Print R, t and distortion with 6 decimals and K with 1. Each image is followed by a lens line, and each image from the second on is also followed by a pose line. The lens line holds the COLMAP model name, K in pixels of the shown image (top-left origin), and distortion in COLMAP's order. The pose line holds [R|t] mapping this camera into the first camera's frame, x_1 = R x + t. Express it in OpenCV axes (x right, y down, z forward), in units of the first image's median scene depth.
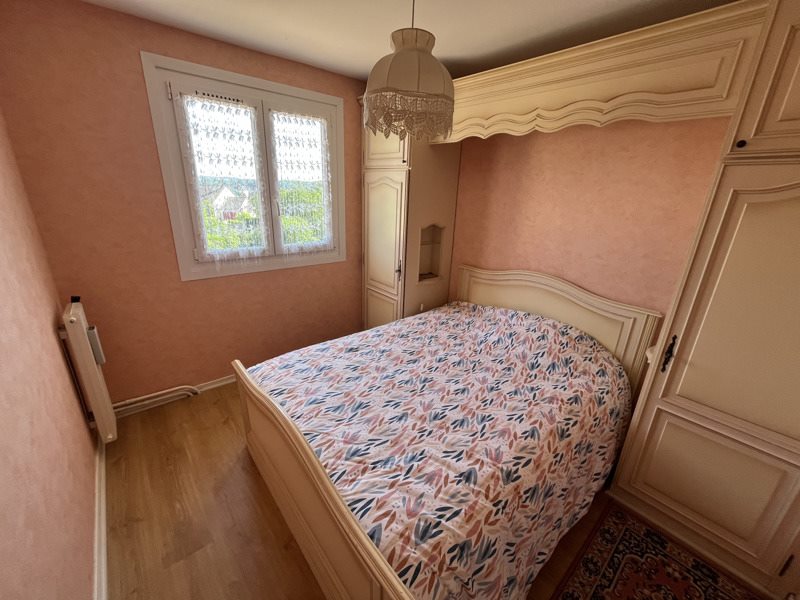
lens RADIAL K [[324.6, 0, 397.9], [0, 324.6, 298.9], [0, 0, 1]] dist [0.000147, -0.000196]
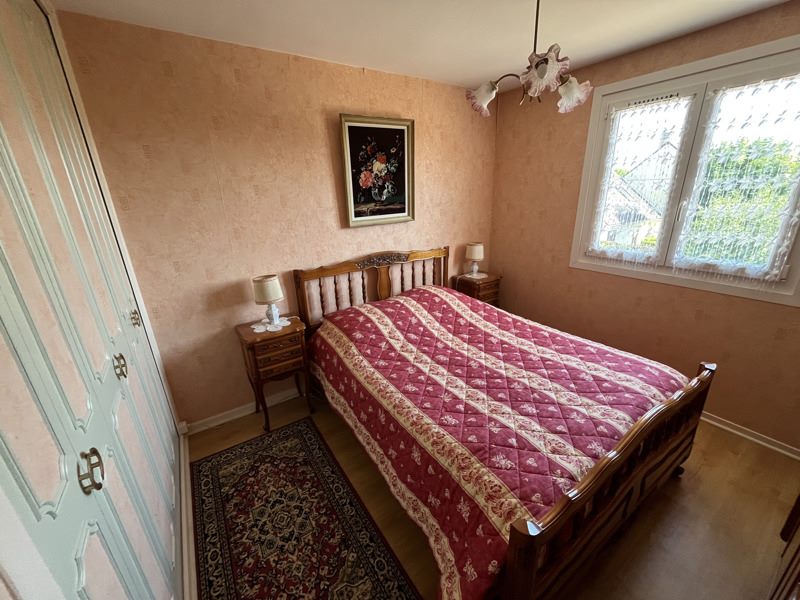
lens RADIAL K [[324.6, 0, 397.9], [0, 324.6, 298.9], [0, 0, 1]] dist [0.000147, -0.000196]
pose [[-0.124194, 0.289494, -0.949088, 0.584135], [-0.286256, 0.905373, 0.313618, -0.130575], [0.950070, 0.310632, -0.029573, 0.404099]]
